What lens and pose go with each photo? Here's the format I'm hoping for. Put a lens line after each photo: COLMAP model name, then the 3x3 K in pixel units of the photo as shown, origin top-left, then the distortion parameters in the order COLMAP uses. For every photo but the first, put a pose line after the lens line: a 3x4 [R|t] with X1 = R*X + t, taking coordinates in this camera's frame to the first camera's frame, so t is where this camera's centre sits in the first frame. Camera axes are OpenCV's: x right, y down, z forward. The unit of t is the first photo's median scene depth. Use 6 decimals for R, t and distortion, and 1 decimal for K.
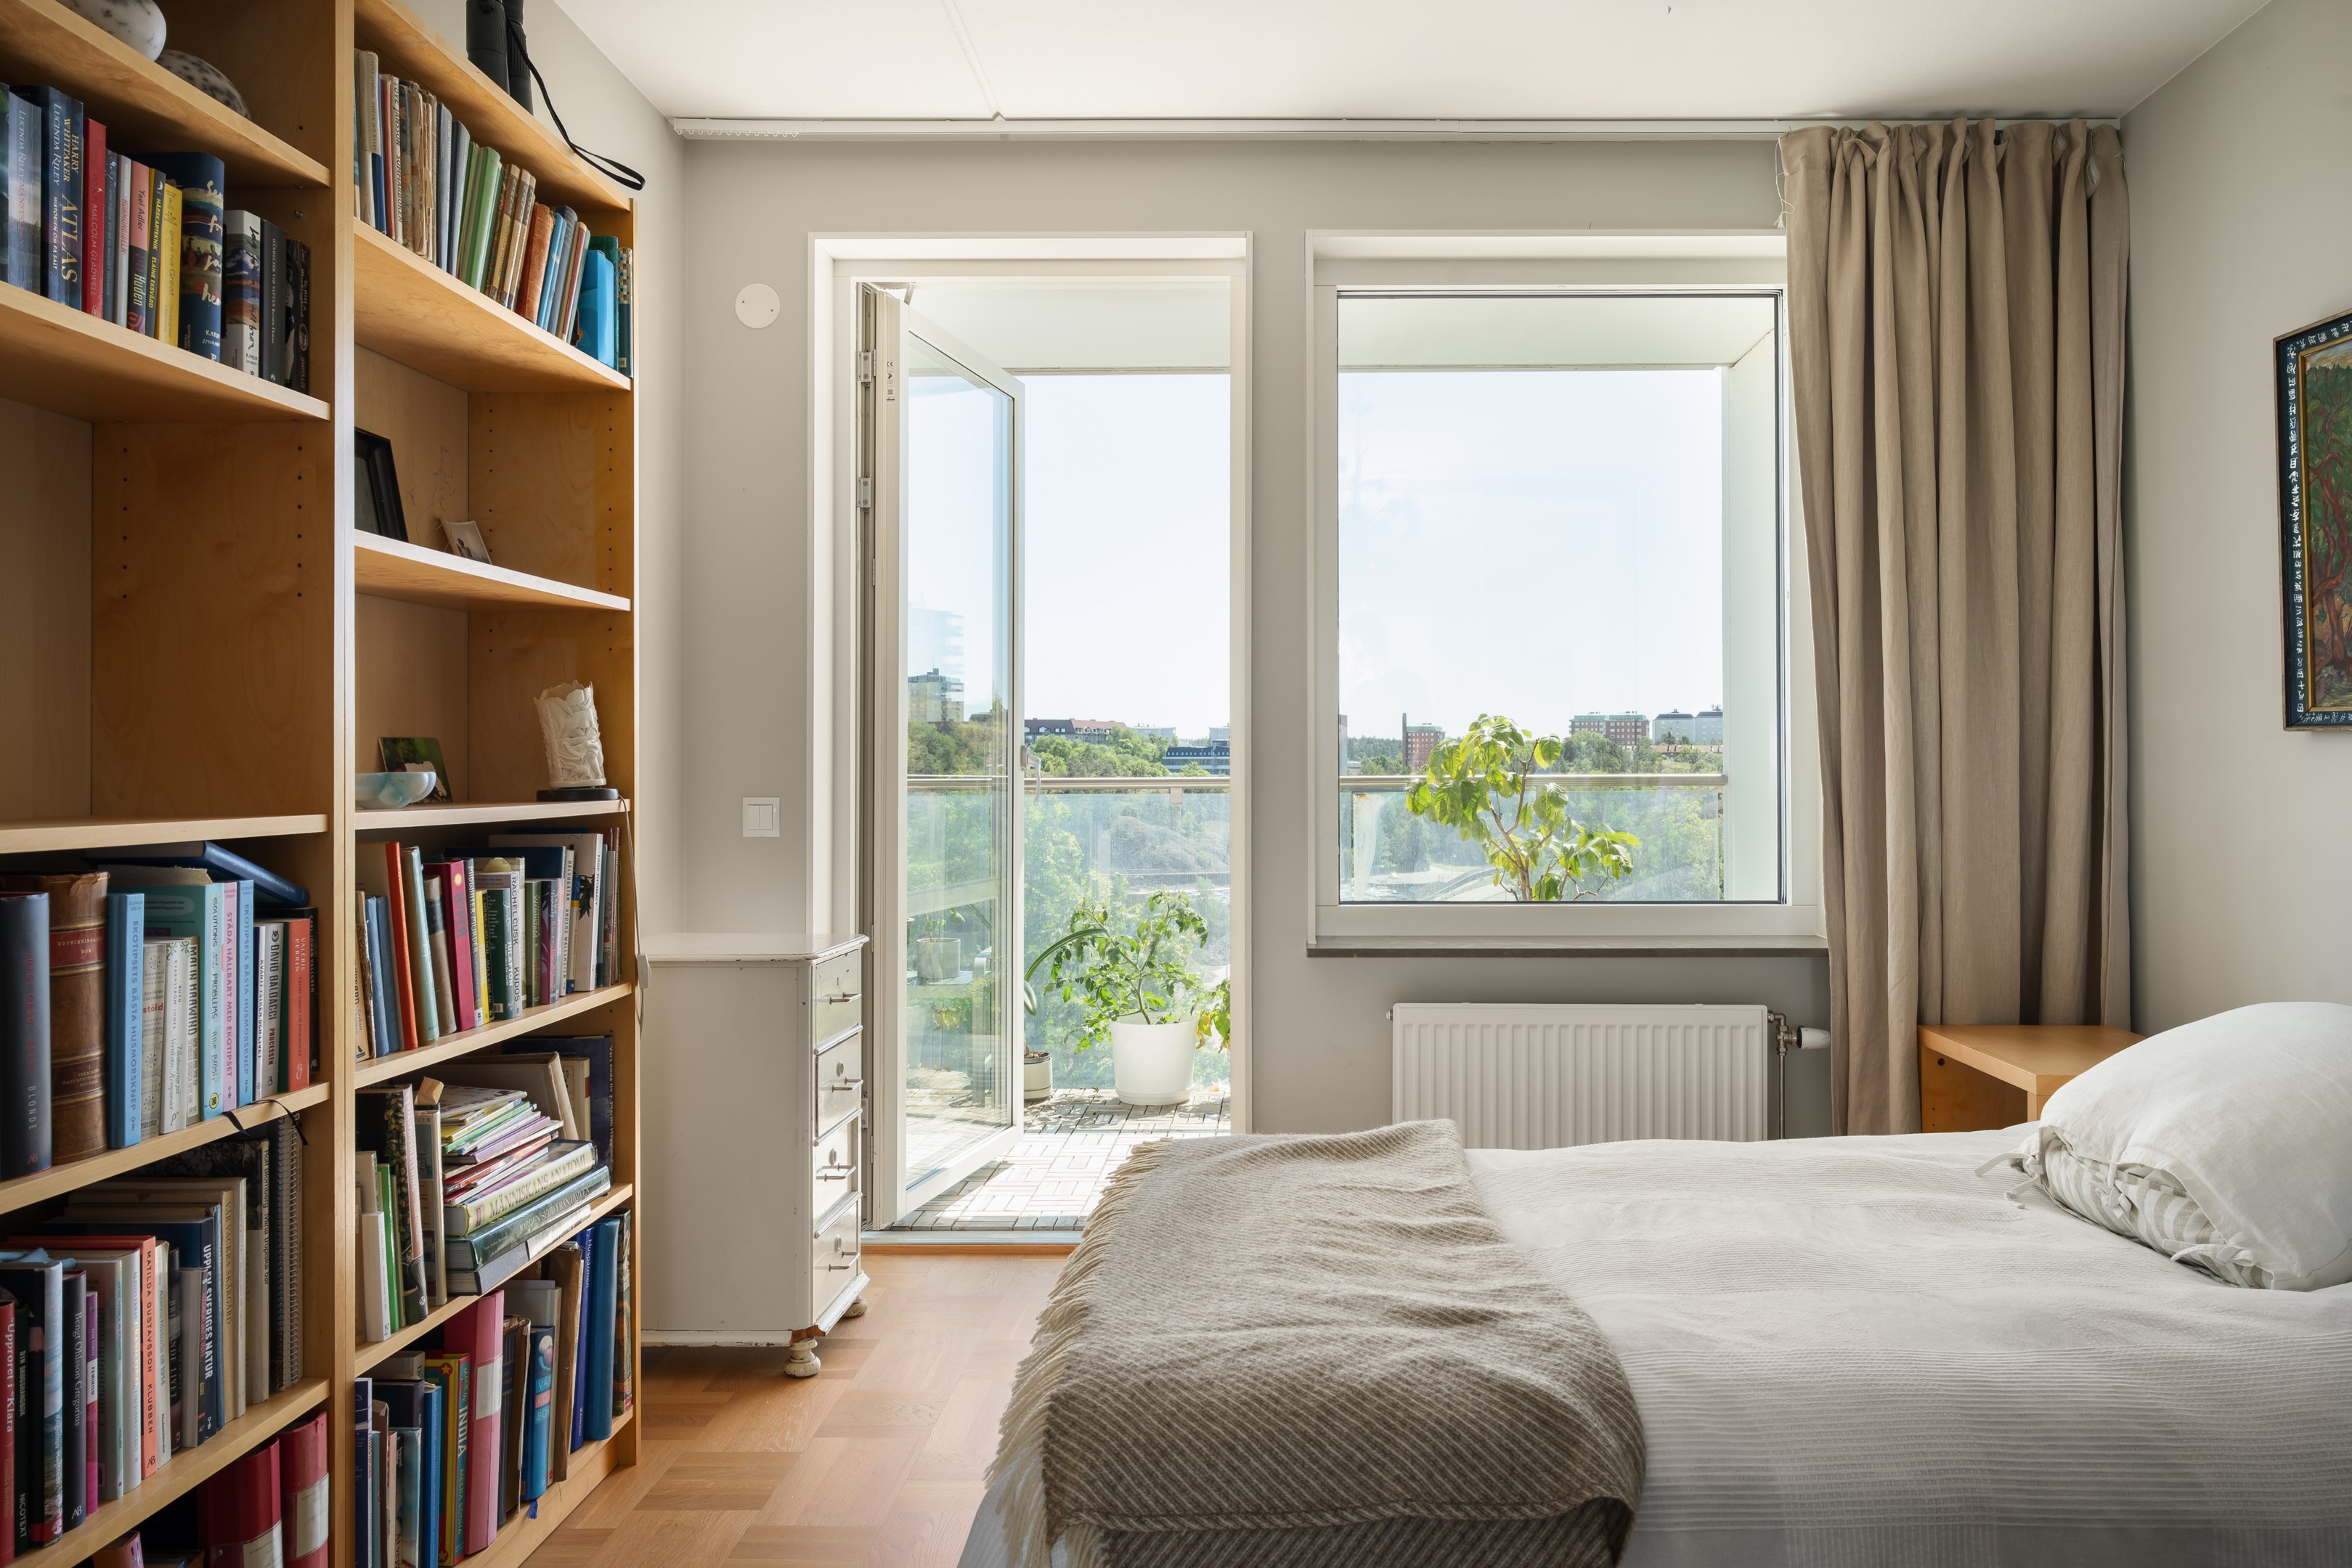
lens RADIAL K [[1537.6, 0, 1215.9], [0, 1537.6, 761.6], [0, 0, 1]] dist [0.000088, -0.002830]
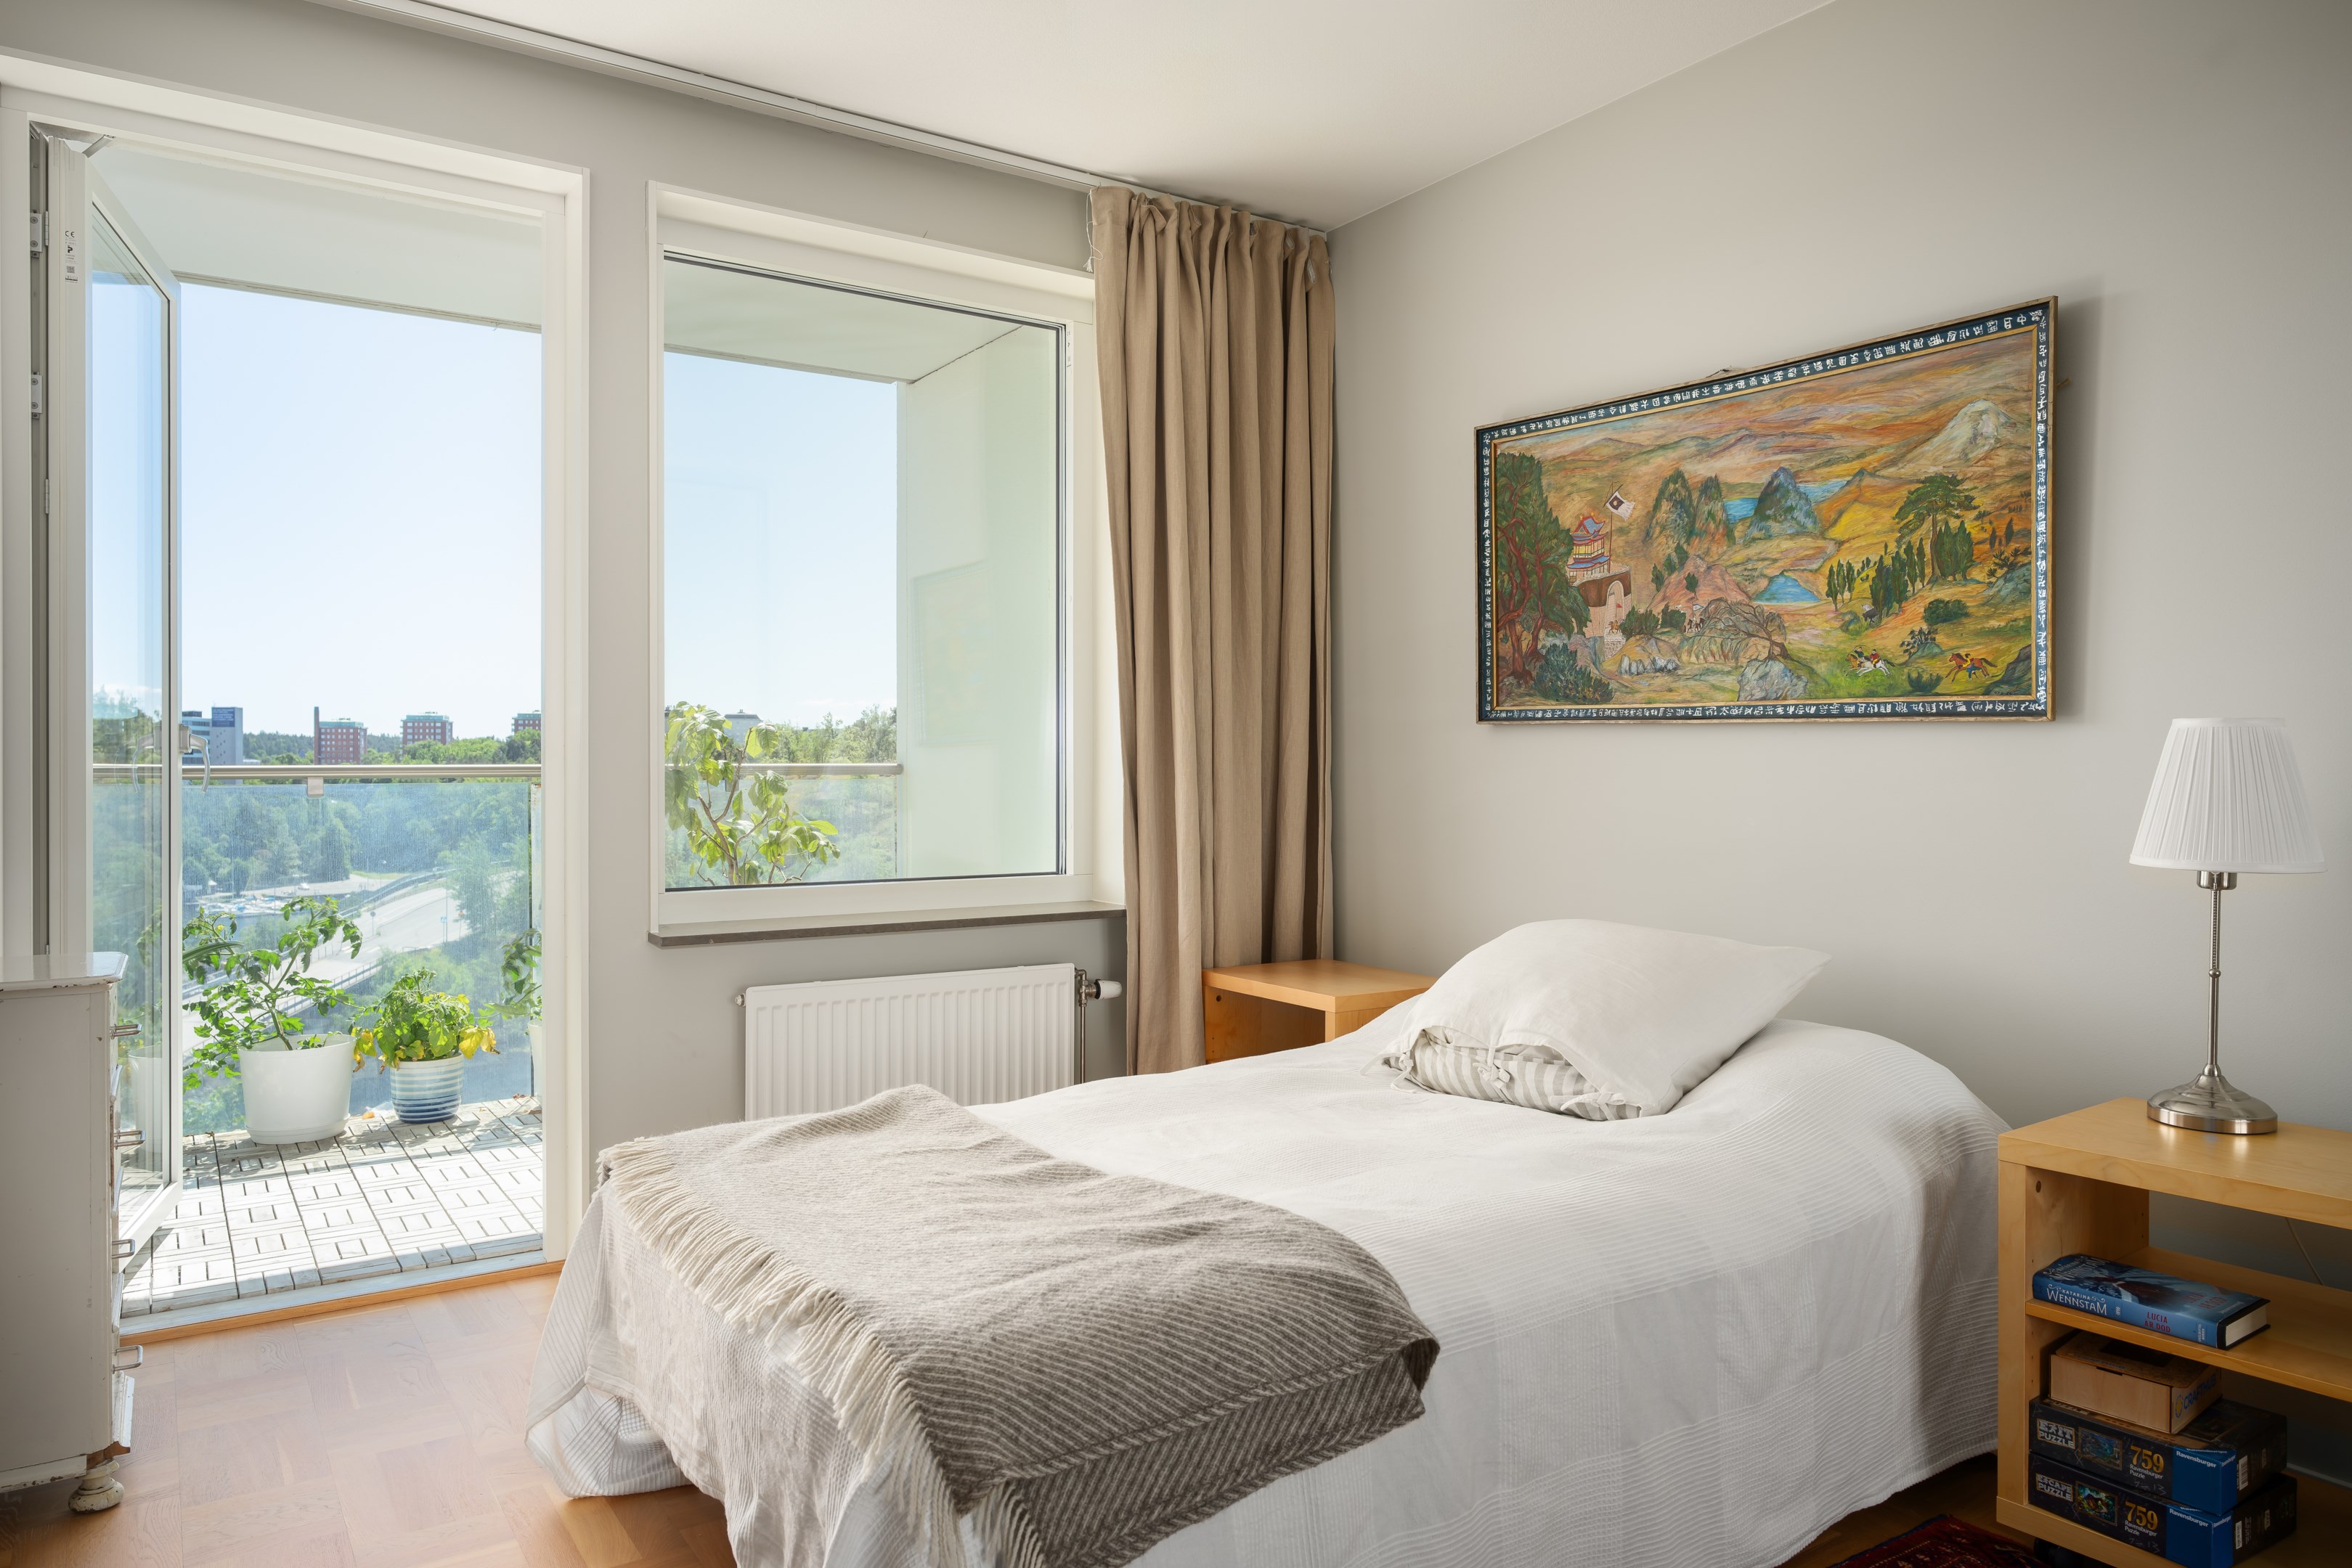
lens RADIAL K [[1499.0, 0, 1176.0], [0, 1499.0, 784.0], [0, 0, 1]] dist [-0.001712, 0.000694]
pose [[0.833708, -0.005063, 0.552183, -0.251472], [-0.004787, 0.999854, 0.016394, 0.012526], [-0.552186, -0.016311, 0.833562, 0.063438]]
